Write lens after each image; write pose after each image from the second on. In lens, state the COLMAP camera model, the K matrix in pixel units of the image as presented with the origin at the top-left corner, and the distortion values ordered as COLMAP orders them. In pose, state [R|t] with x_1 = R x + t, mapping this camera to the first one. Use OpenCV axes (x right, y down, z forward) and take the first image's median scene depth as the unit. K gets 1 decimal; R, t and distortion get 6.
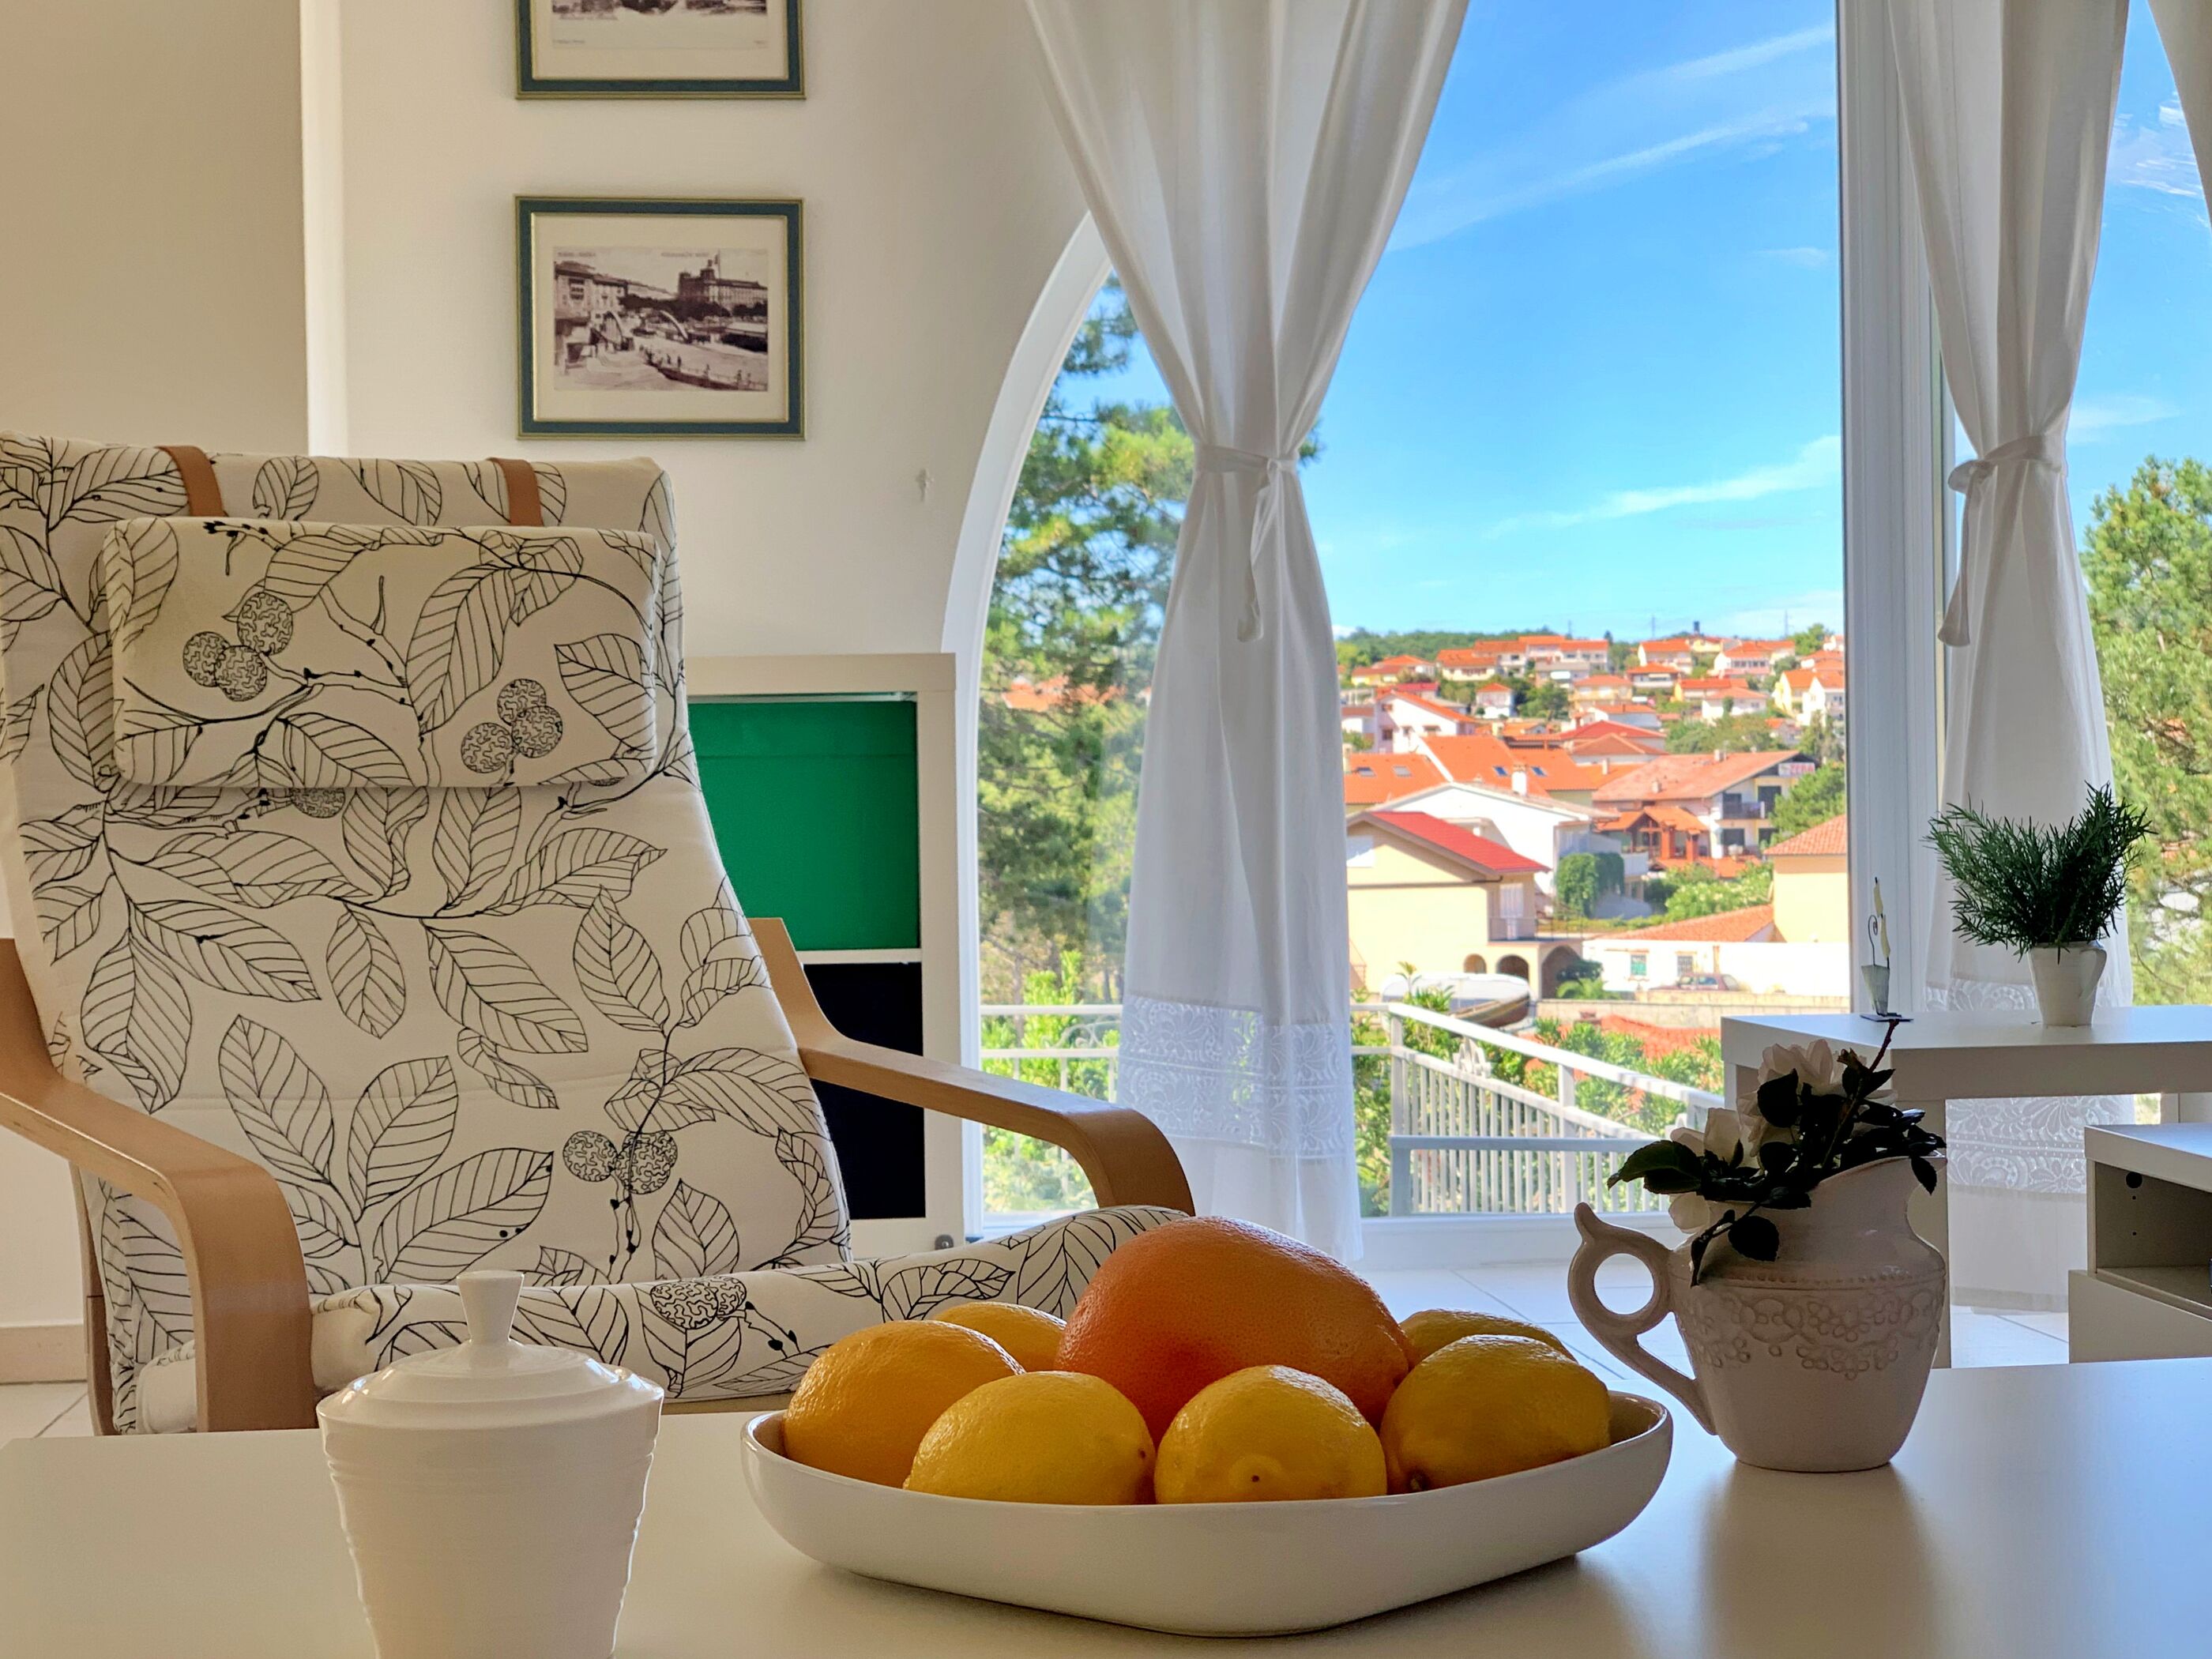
lens RADIAL K [[3462.6, 0, 1106.0], [0, 3462.6, 829.5], [0, 0, 1]] dist [0.082093, -0.080209]
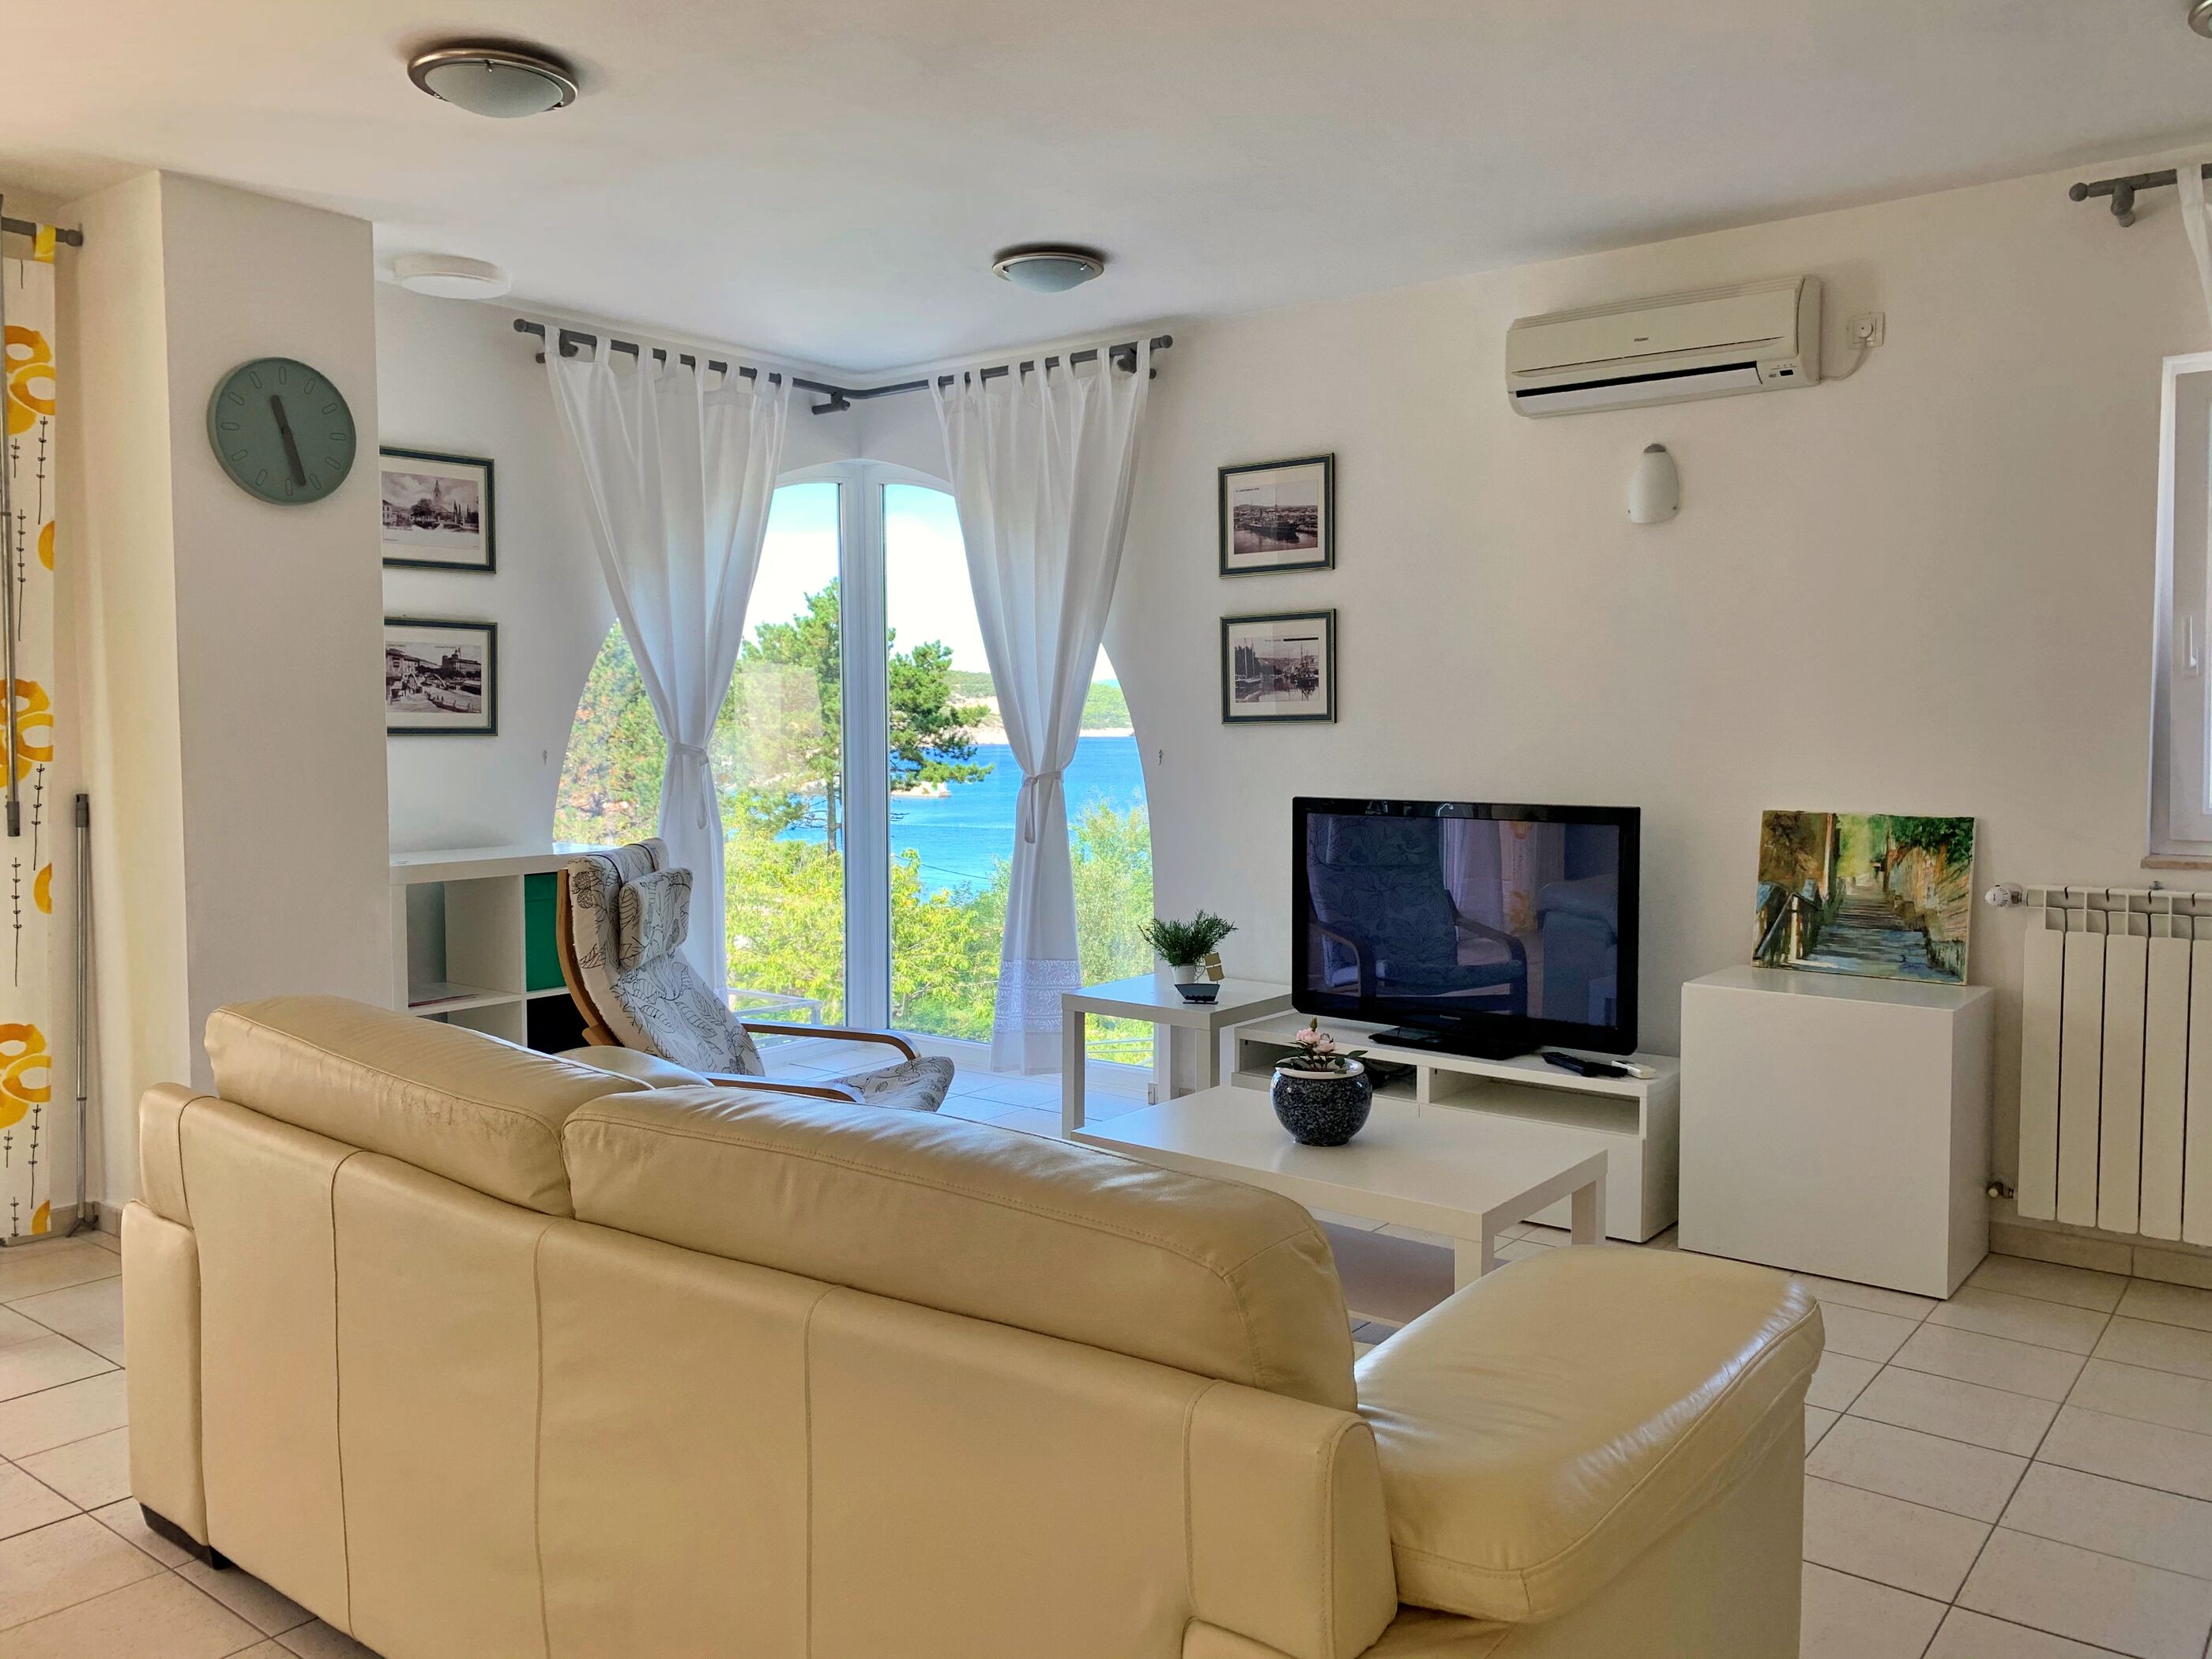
lens RADIAL K [[1701.4, 0, 1088.5], [0, 1701.4, 812.3], [0, 0, 1]] dist [0.091578, -0.200380]
pose [[0.687963, -0.025993, 0.725280, -0.865604], [-0.005682, 0.999135, 0.041197, -0.160449], [-0.725723, -0.032463, 0.687221, 0.023633]]
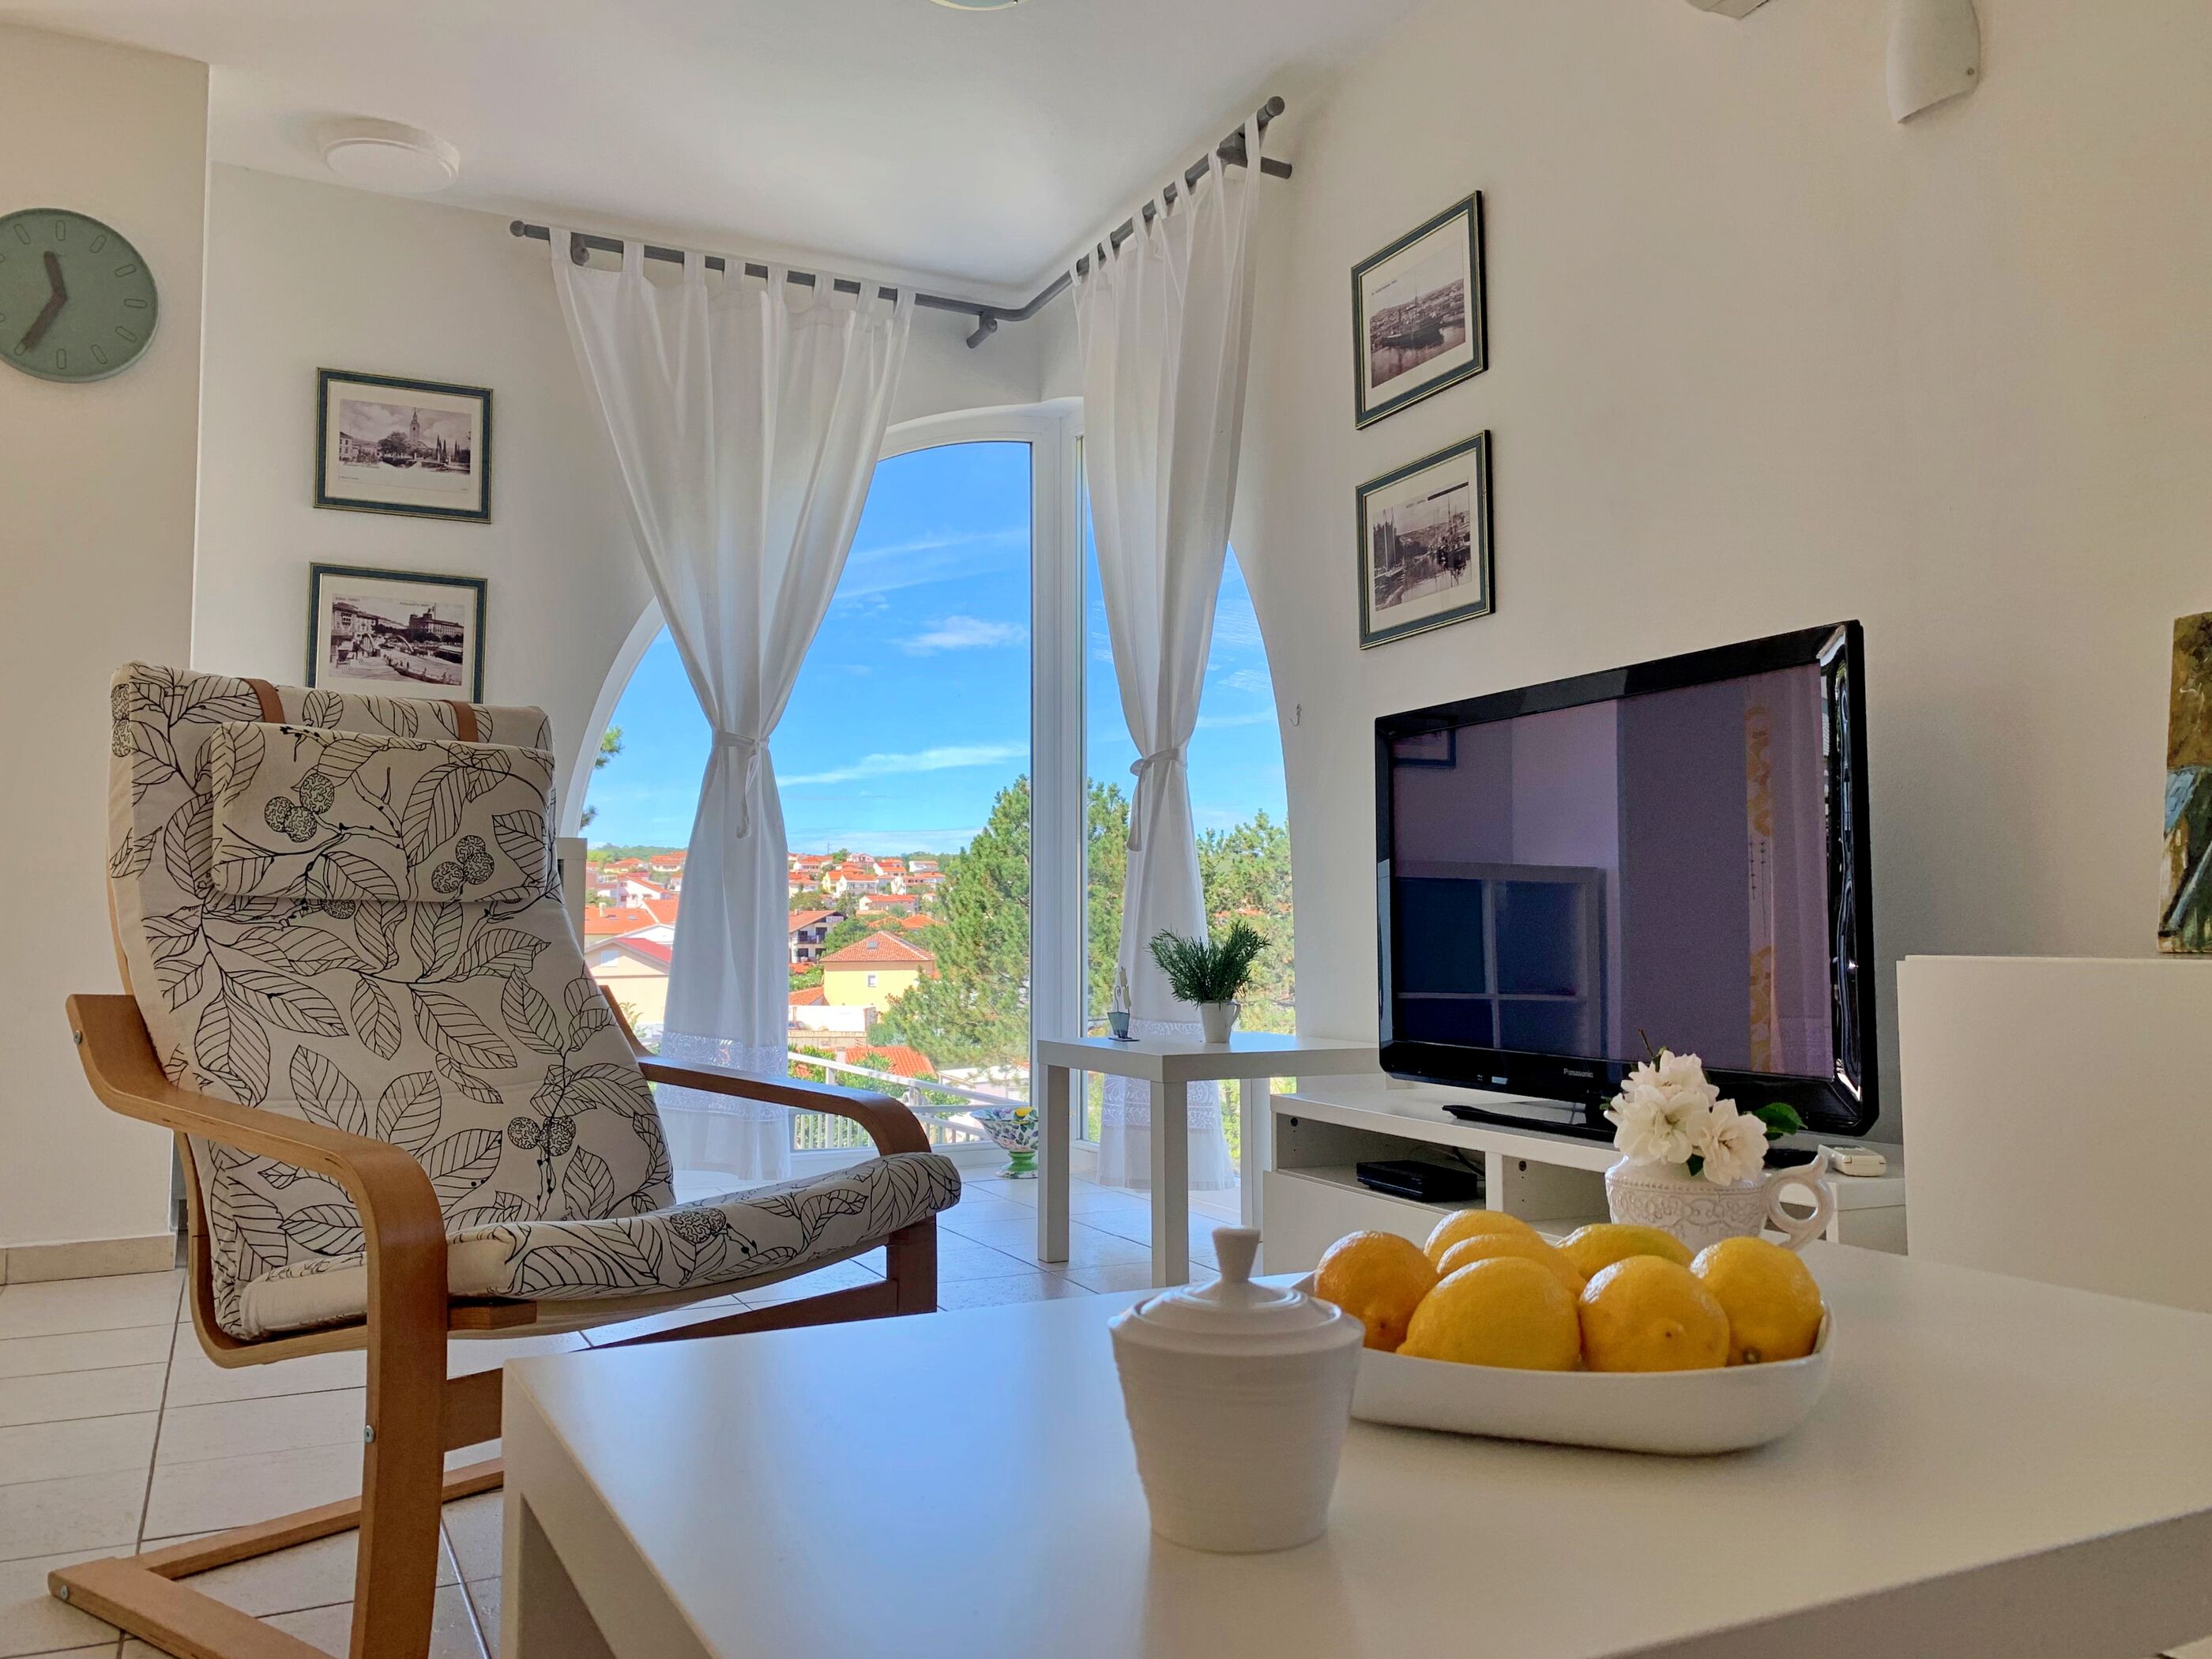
lens RADIAL K [[1701.4, 0, 1088.5], [0, 1701.4, 812.3], [0, 0, 1]] dist [0.091578, -0.200380]
pose [[0.934314, 0.040712, 0.354119, -0.152882], [-0.012057, 0.996497, -0.082753, 0.007254], [-0.356248, 0.073047, 0.931532, 0.126199]]
